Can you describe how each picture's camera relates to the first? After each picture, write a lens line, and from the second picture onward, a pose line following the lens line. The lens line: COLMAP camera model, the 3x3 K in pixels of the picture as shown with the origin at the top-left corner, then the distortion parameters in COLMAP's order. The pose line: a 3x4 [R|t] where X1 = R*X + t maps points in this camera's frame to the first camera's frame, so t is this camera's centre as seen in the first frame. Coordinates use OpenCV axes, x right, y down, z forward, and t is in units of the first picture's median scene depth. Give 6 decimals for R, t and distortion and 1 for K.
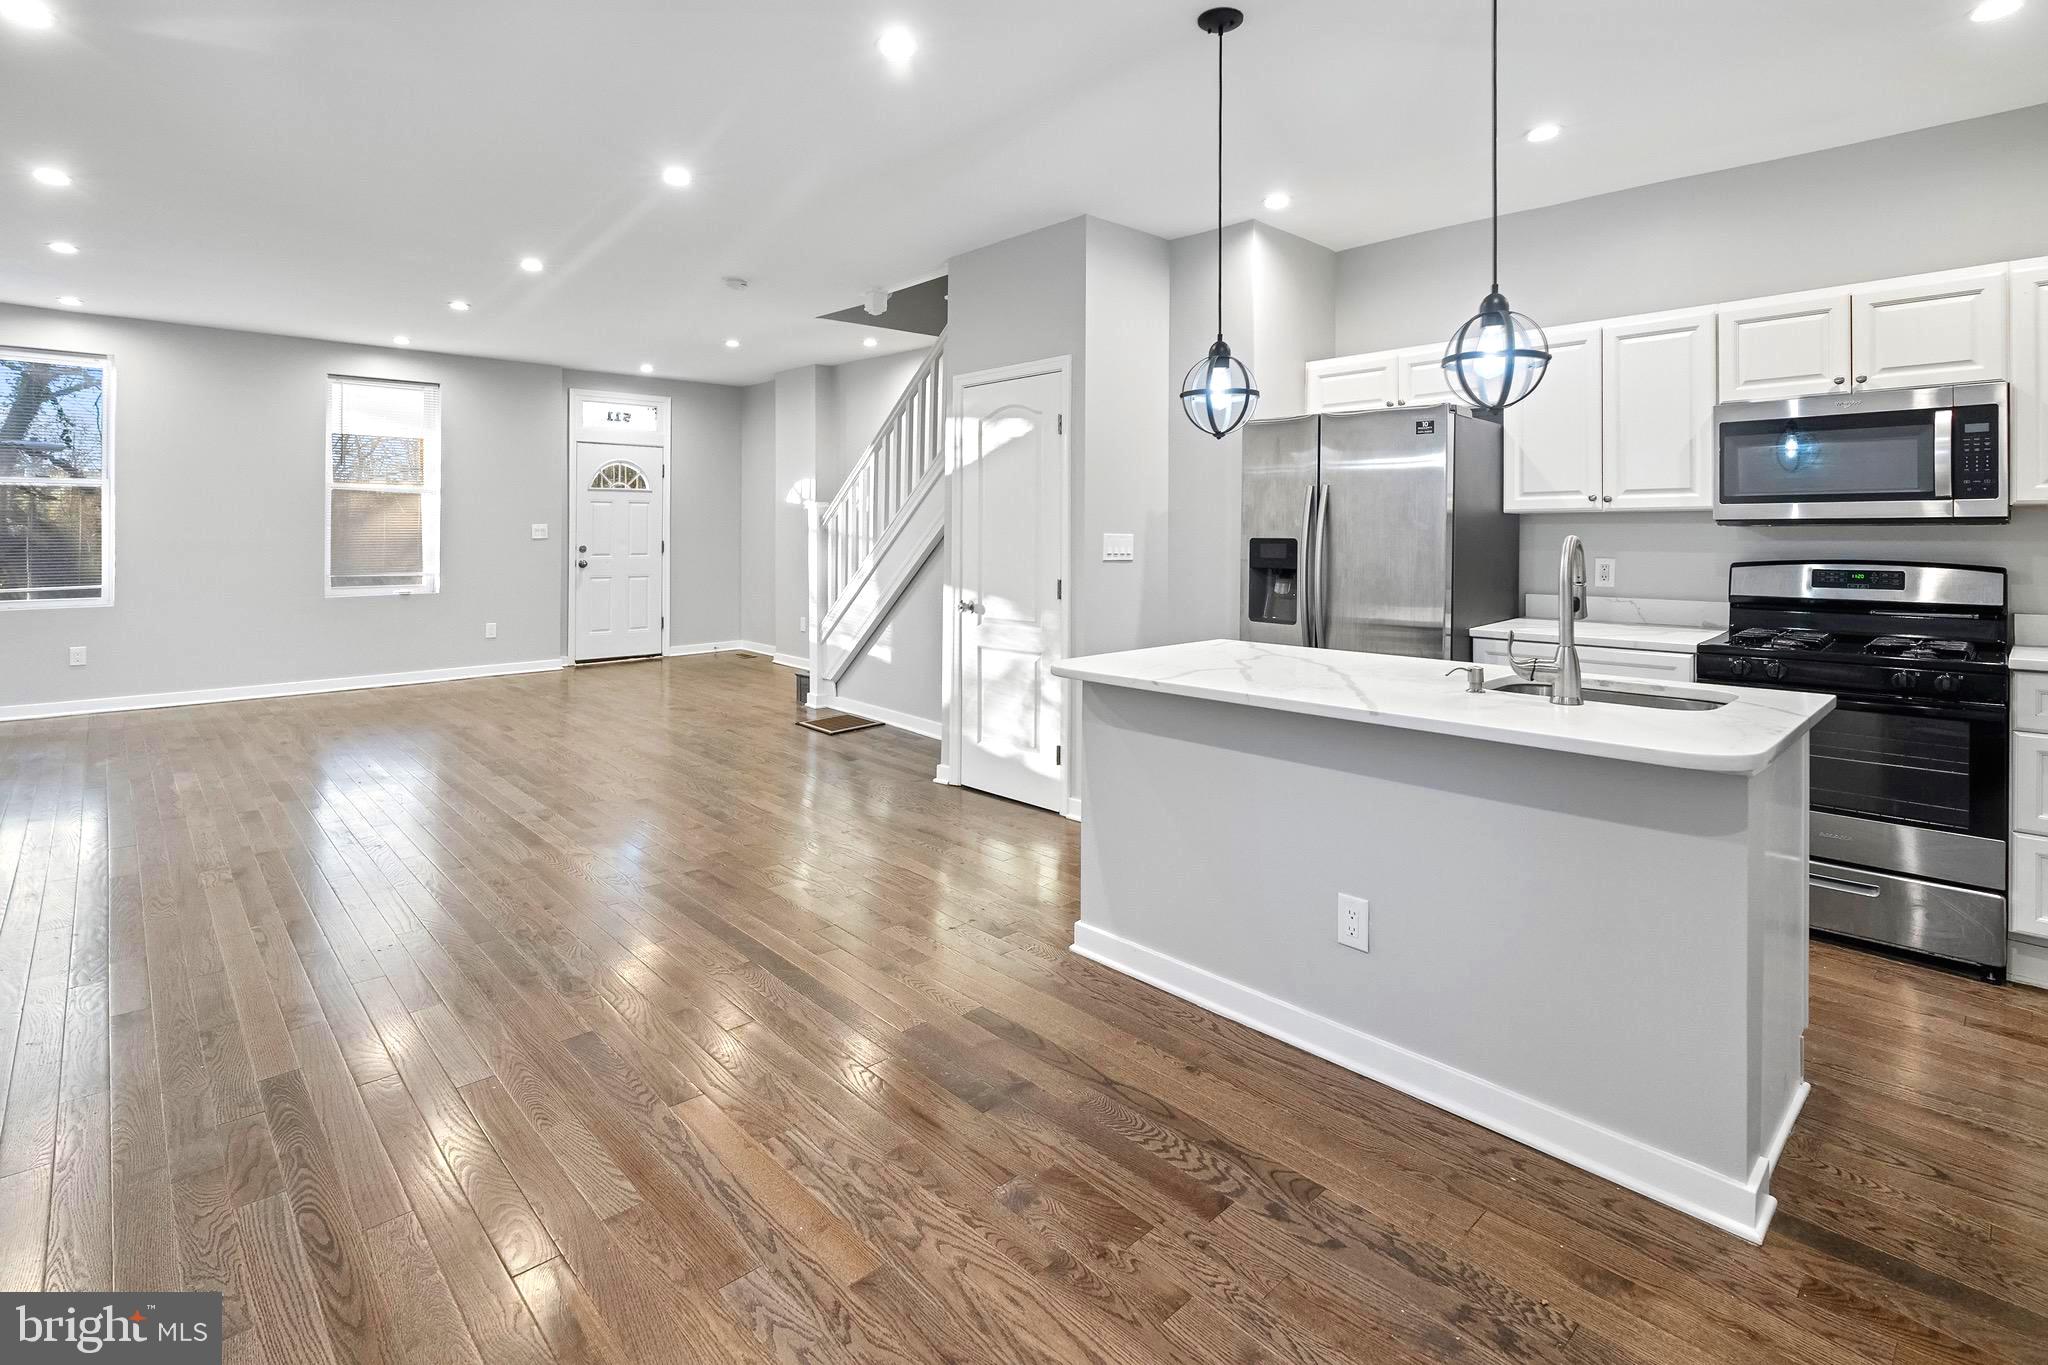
lens RADIAL K [[981.9, 0, 1031.9], [0, 981.9, 528.4], [0, 0, 1]] dist [-0.002131, 0.000383]
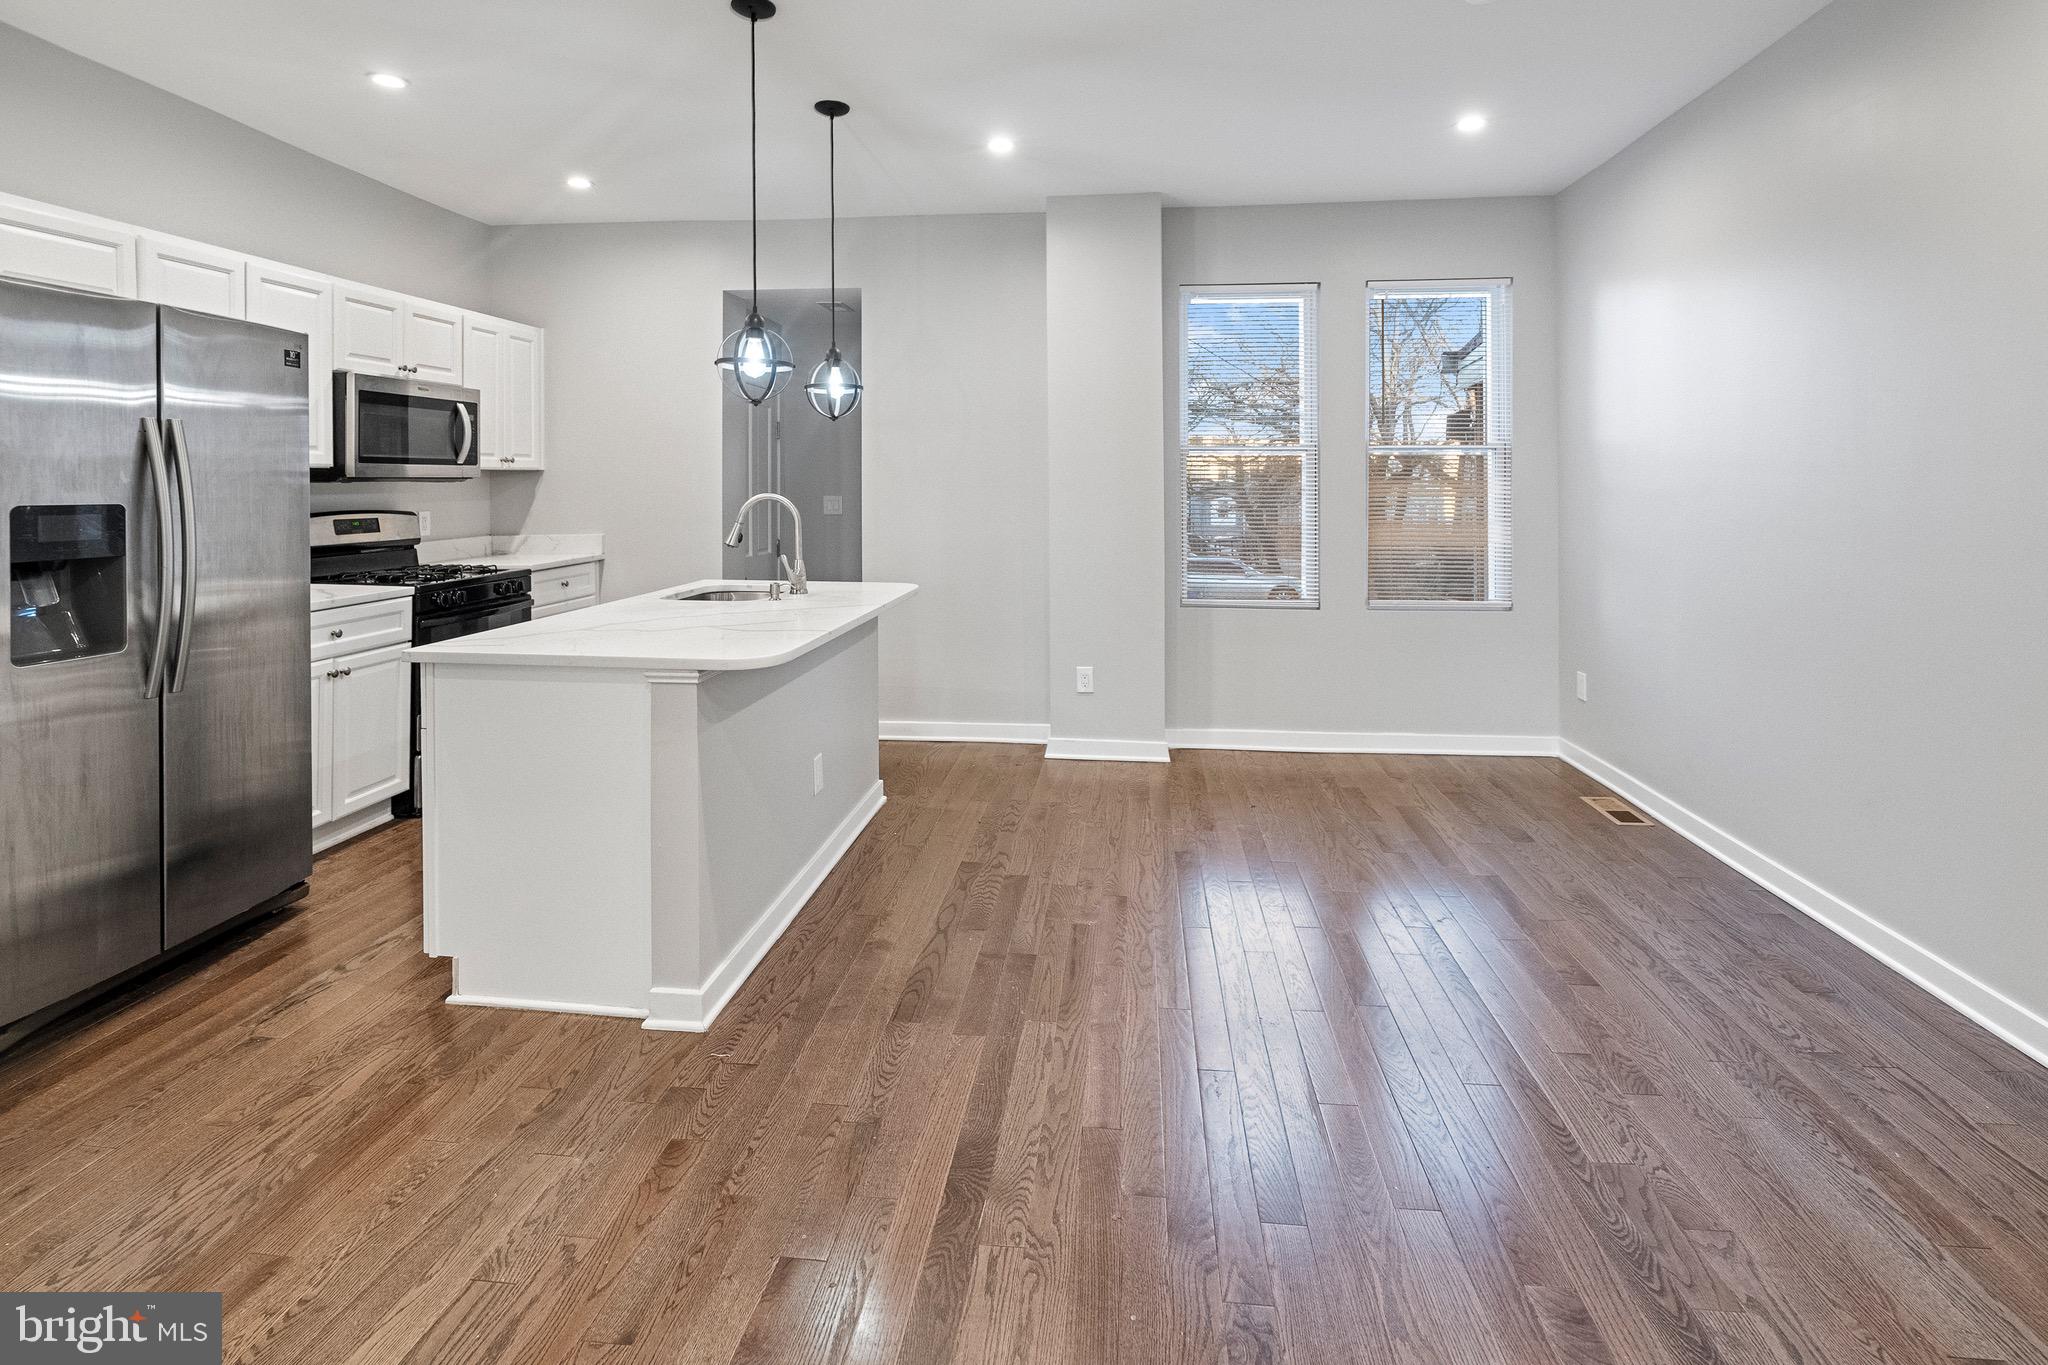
lens RADIAL K [[979.3, 0, 1019.8], [0, 979.3, 499.7], [0, 0, 1]] dist [-0.000516, 0.000709]
pose [[-0.640106, -0.018655, 0.768060, -0.523697], [-0.008083, 0.999813, 0.017548, -0.007893], [-0.768244, 0.005025, -0.640137, 0.956483]]
